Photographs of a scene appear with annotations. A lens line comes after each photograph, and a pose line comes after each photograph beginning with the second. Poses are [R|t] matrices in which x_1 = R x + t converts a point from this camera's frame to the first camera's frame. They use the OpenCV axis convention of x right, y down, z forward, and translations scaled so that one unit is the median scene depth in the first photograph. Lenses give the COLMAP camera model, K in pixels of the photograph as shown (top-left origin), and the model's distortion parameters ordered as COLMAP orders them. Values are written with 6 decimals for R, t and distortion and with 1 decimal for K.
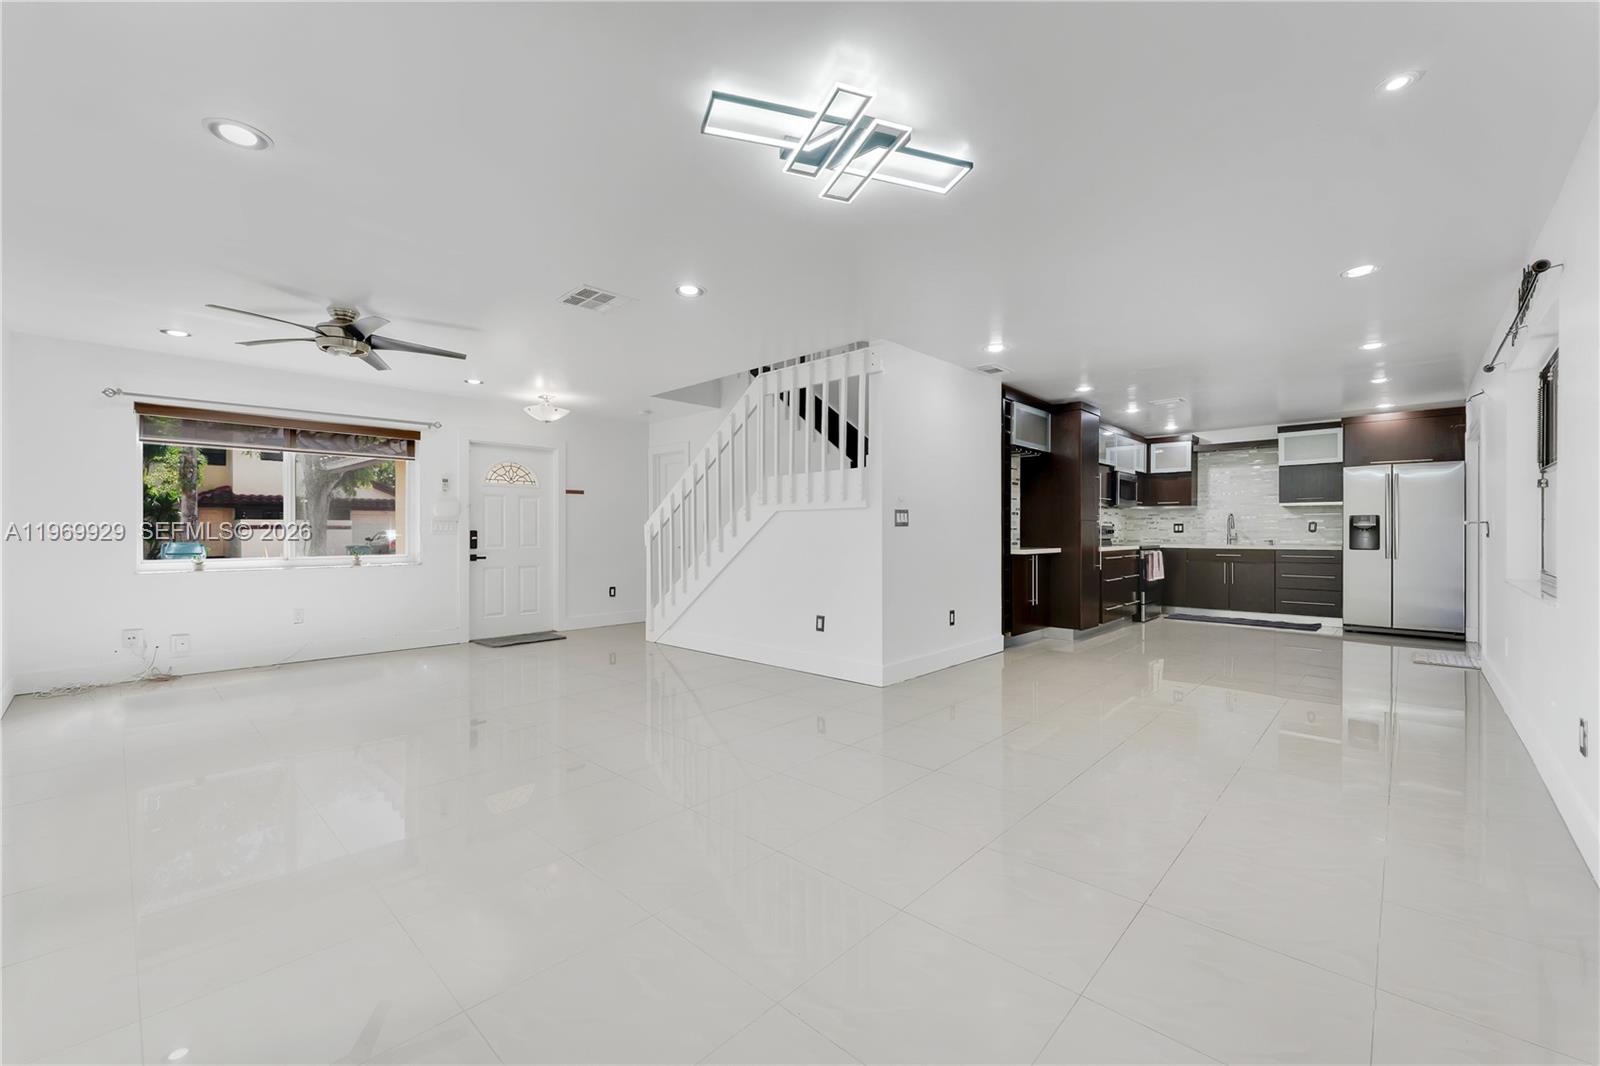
lens RADIAL K [[663.8, 0, 804.6], [0, 663.8, 541.3], [0, 0, 1]] dist [0.008979, 0.000611]
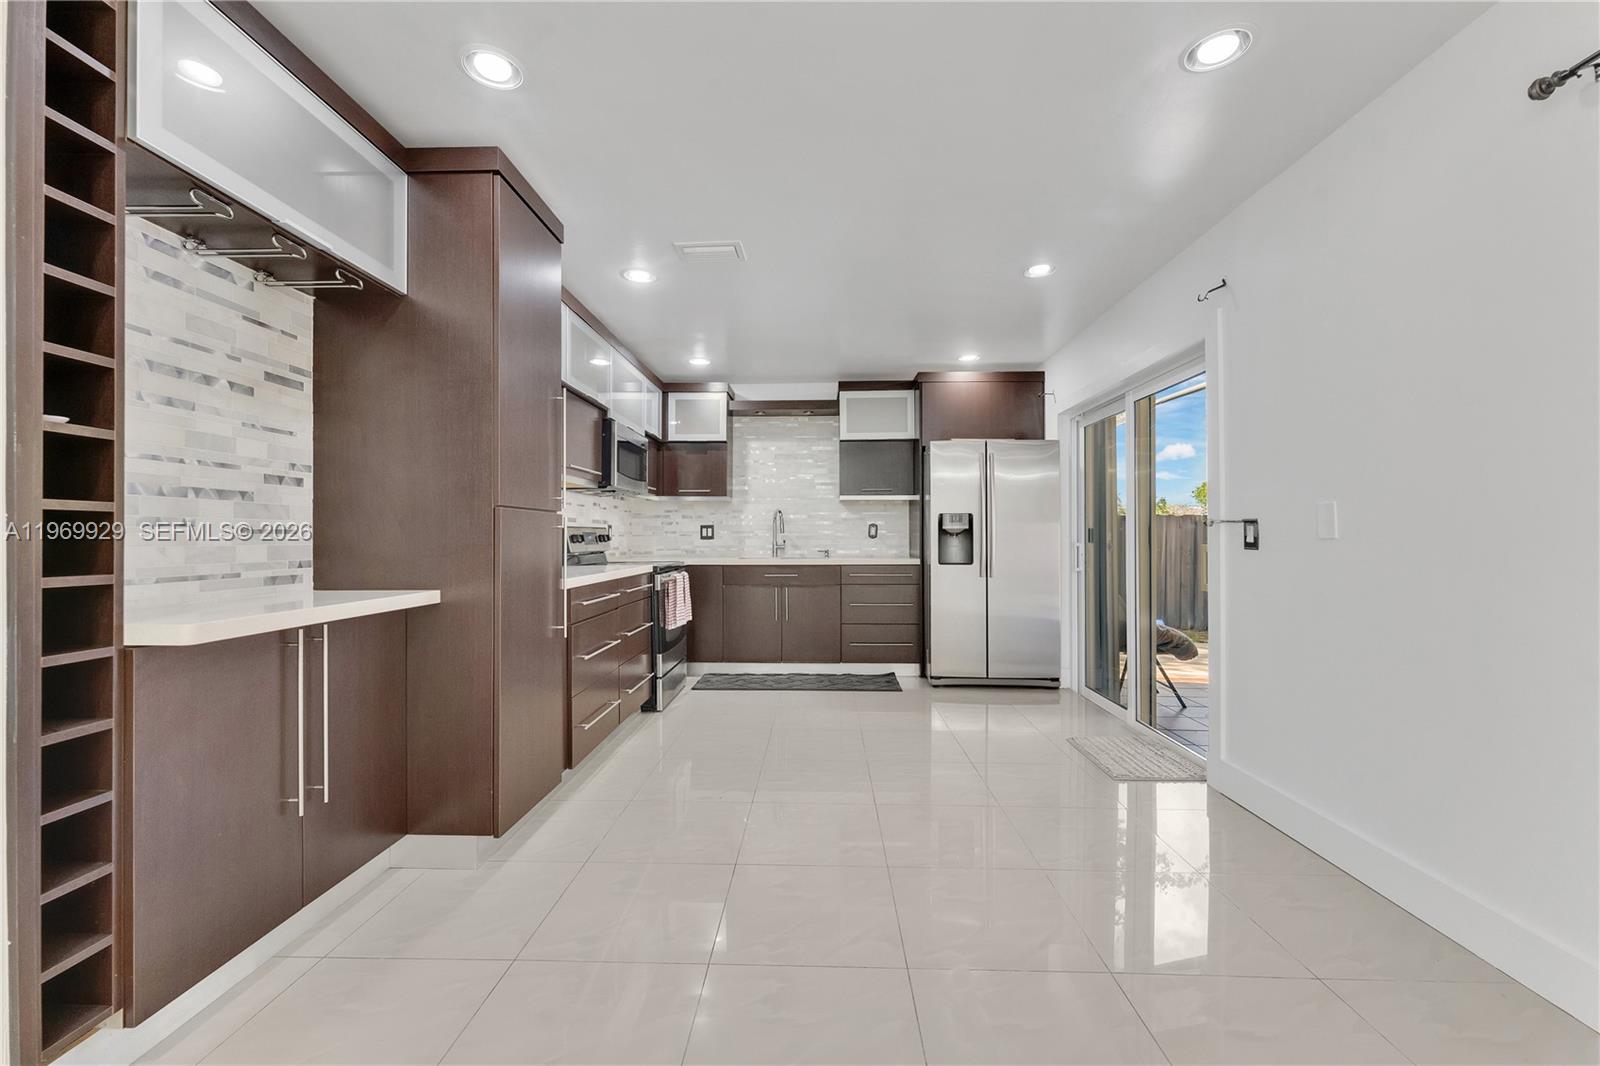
lens RADIAL K [[663.8, 0, 799.8], [0, 663.8, 515.6], [0, 0, 1]] dist [0.008979, 0.000611]
pose [[0.769975, 0.020109, 0.637757, 0.330499], [0.010395, 0.998975, -0.044049, -0.009972], [-0.637990, 0.040546, 0.768977, 0.668540]]
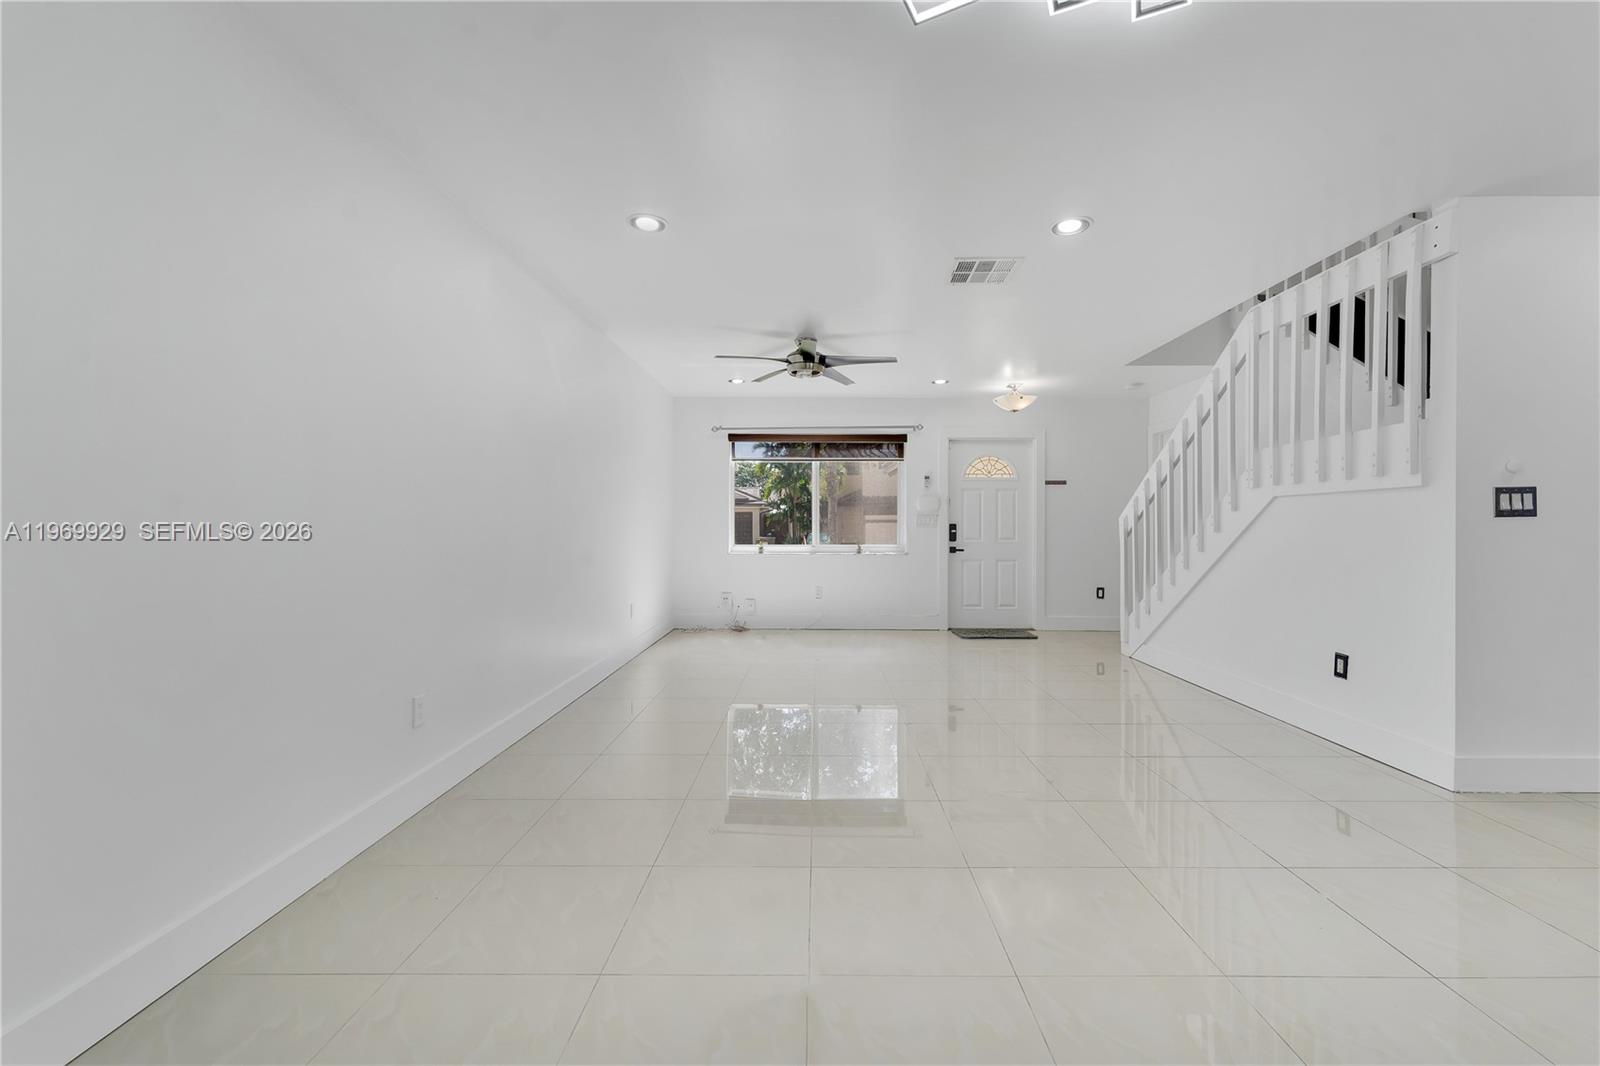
lens RADIAL K [[663.8, 0, 812.2], [0, 663.8, 530.9], [0, 0, 1]] dist [0.008979, 0.000611]
pose [[0.667645, 0.009096, -0.744425, 0.131631], [-0.014079, 0.999901, -0.000410, -0.001577], [0.744347, 0.010755, 0.667706, 0.136094]]
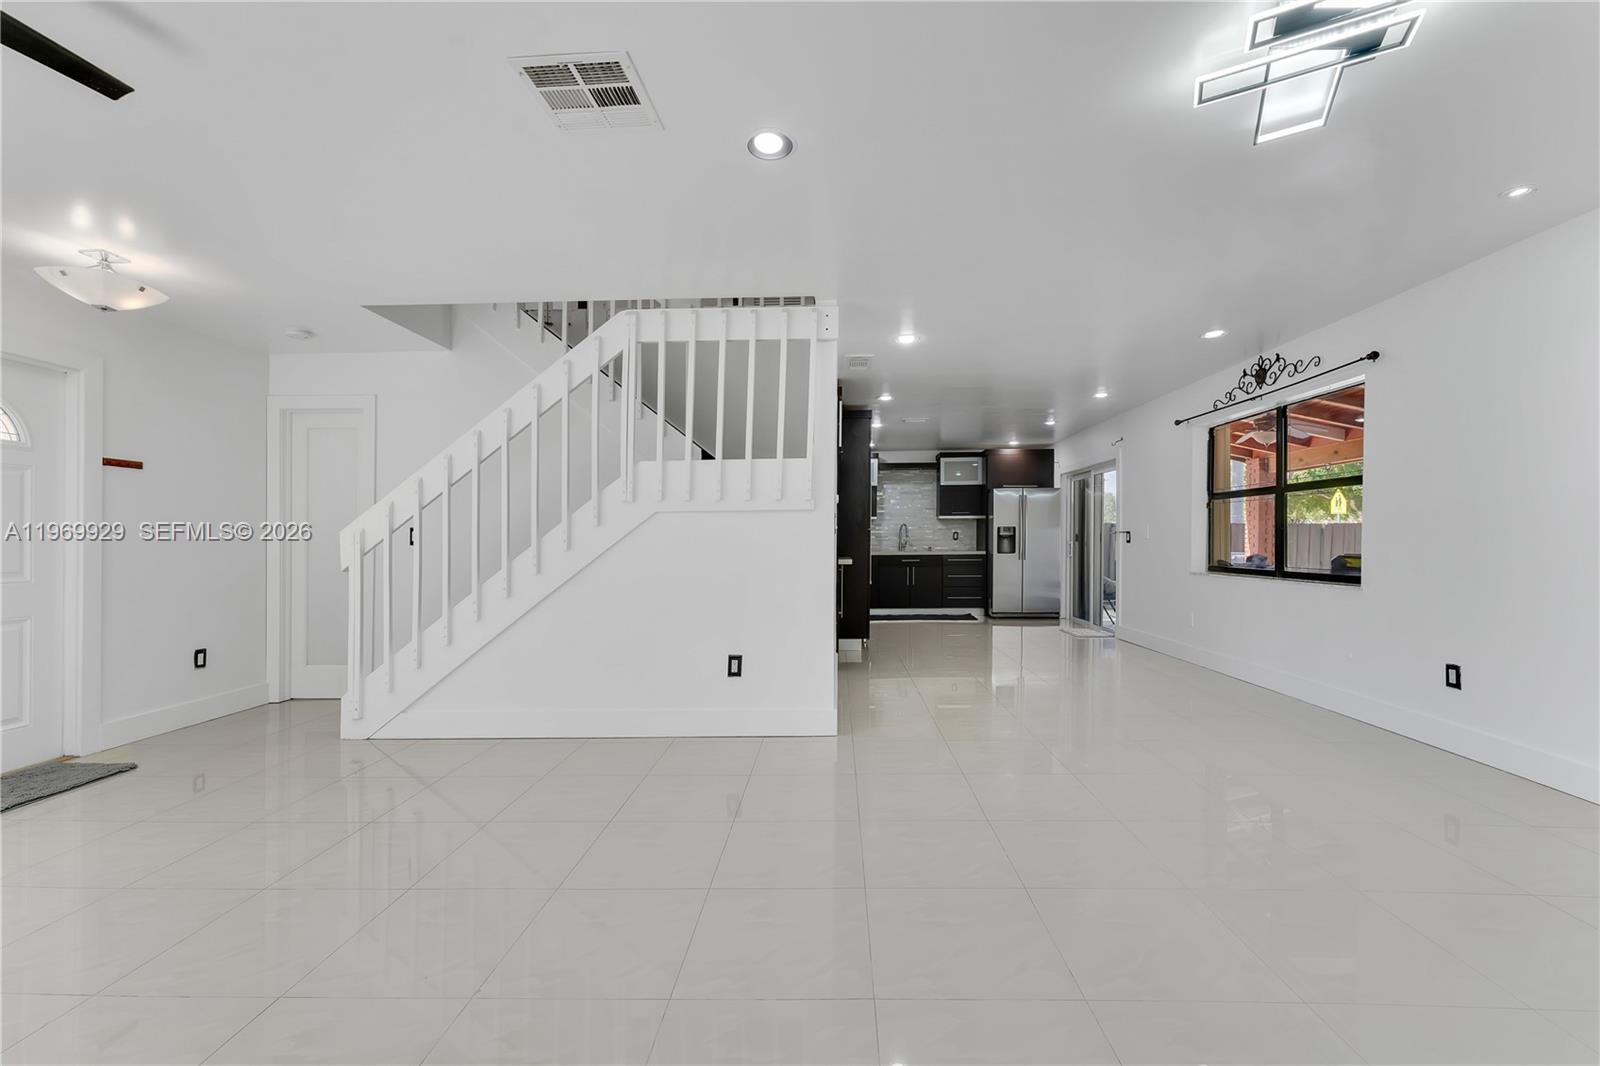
lens RADIAL K [[663.8, 0, 829.9], [0, 663.8, 540.4], [0, 0, 1]] dist [0.008979, 0.000611]
pose [[0.750359, -0.003641, 0.661020, -0.305258], [0.012976, 0.999873, -0.009222, -0.006225], [-0.660903, 0.015497, 0.750311, 0.301270]]
